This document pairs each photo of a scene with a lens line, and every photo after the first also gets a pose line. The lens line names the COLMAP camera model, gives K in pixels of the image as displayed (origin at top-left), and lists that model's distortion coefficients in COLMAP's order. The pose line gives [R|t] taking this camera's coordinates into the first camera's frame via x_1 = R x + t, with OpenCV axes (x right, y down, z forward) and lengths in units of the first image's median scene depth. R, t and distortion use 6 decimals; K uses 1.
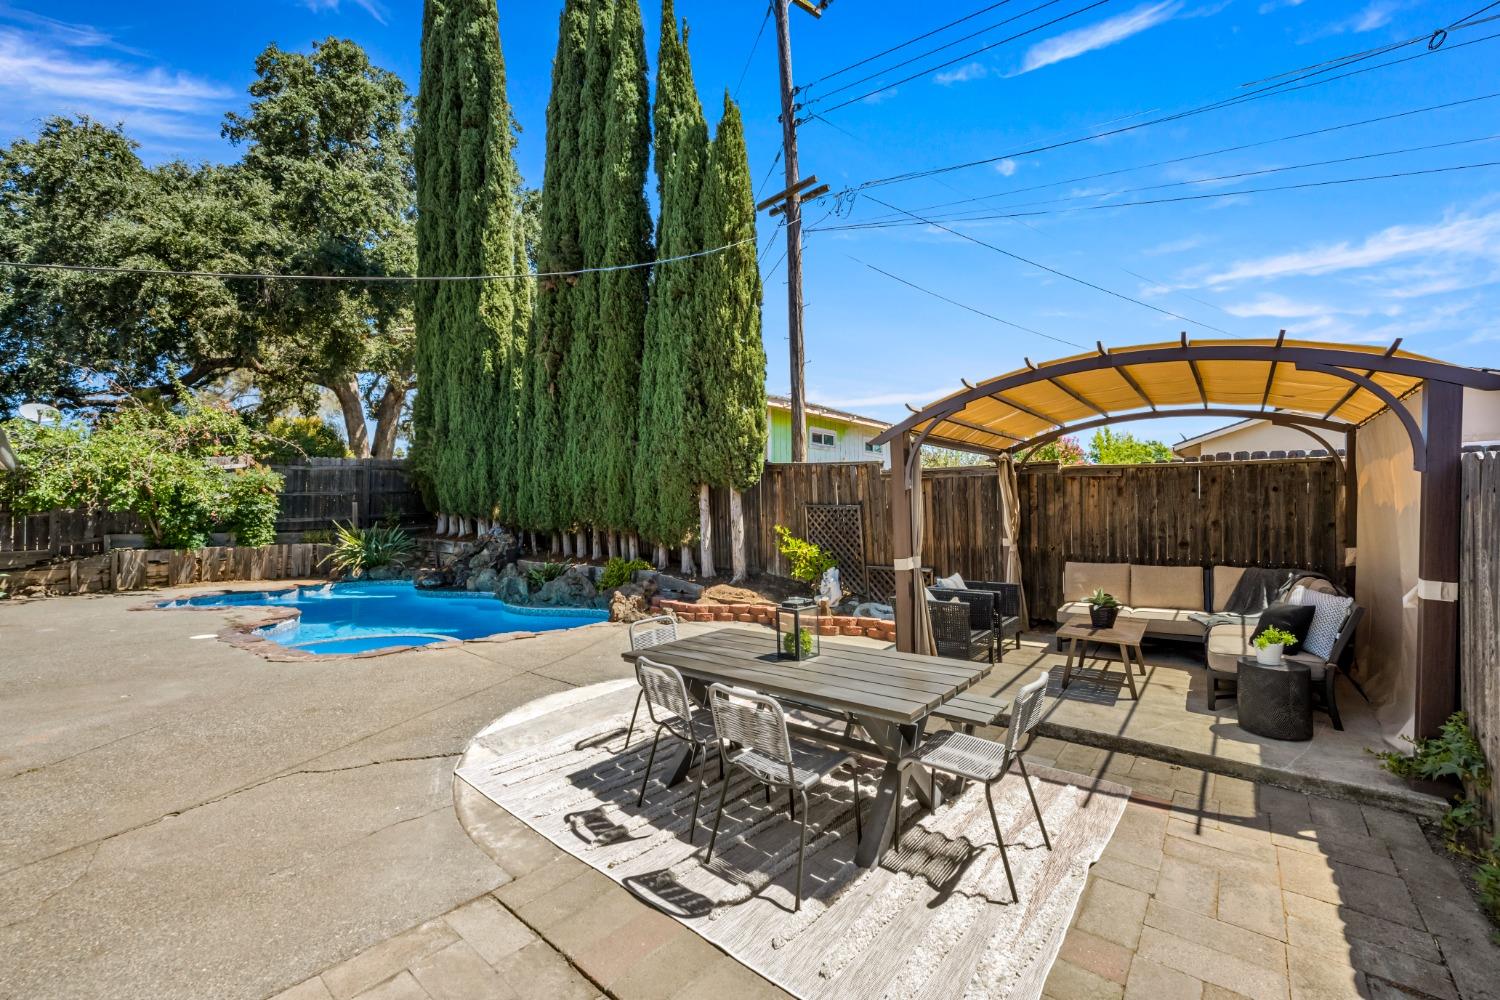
lens RADIAL K [[592.6, 0, 747.7], [0, 592.6, 504.4], [0, 0, 1]] dist [-0.002934, 0.001175]
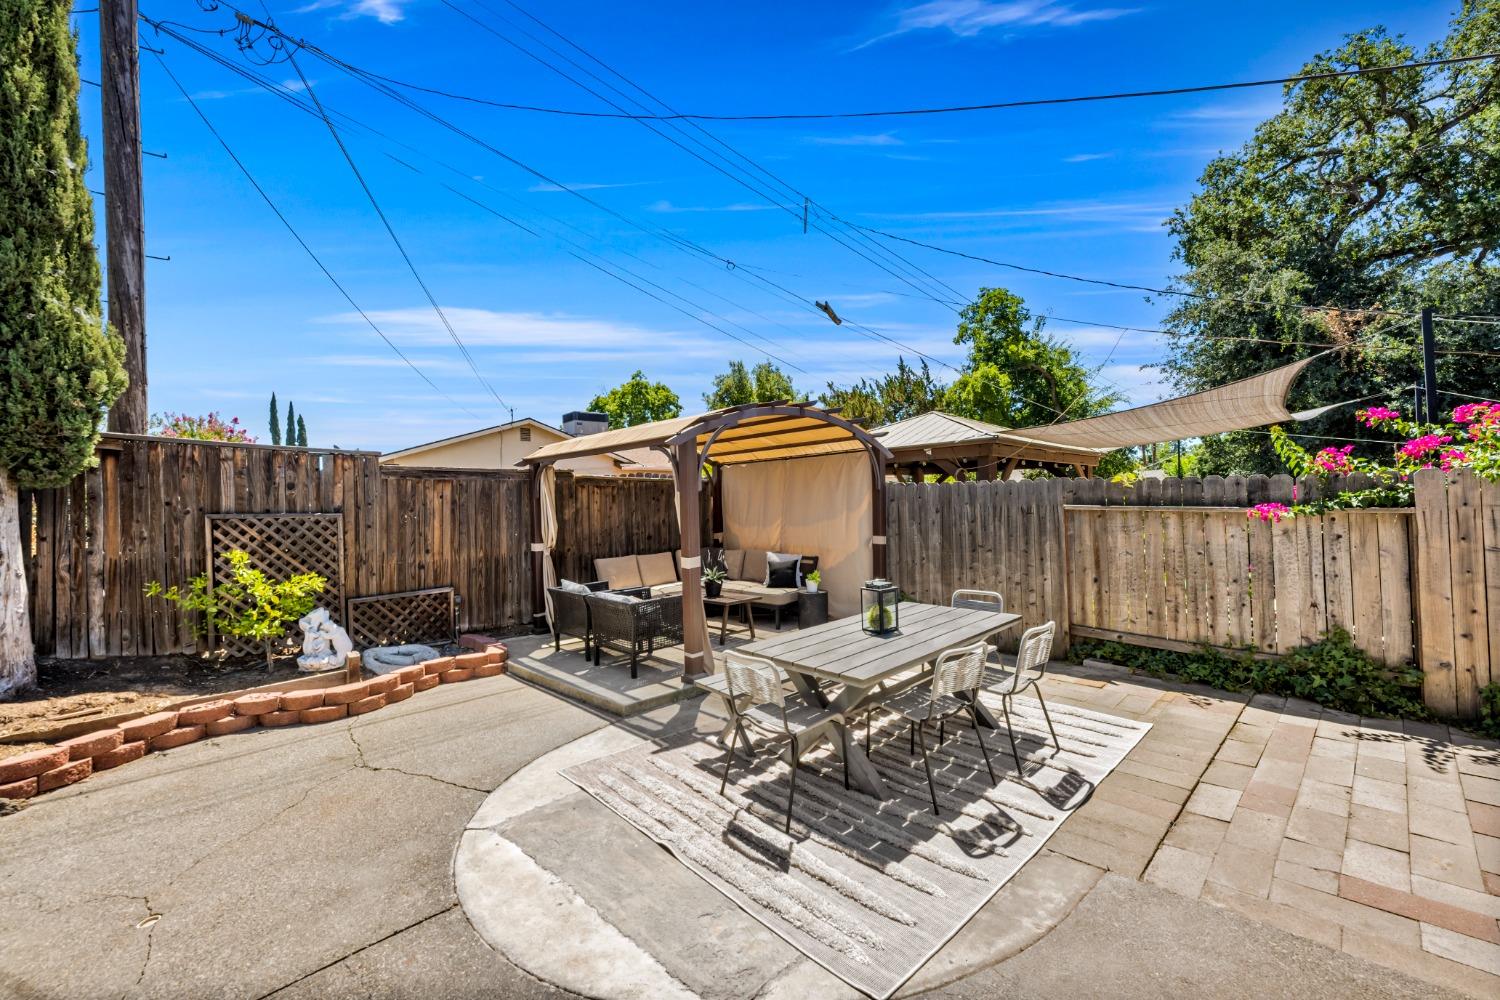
lens RADIAL K [[592.6, 0, 747.7], [0, 592.6, 504.4], [0, 0, 1]] dist [-0.002934, 0.001175]
pose [[0.108323, 0.008876, 0.994076, -0.294698], [0.016847, 0.999800, -0.010763, 0.004441], [-0.993973, 0.017913, 0.108151, 0.300847]]
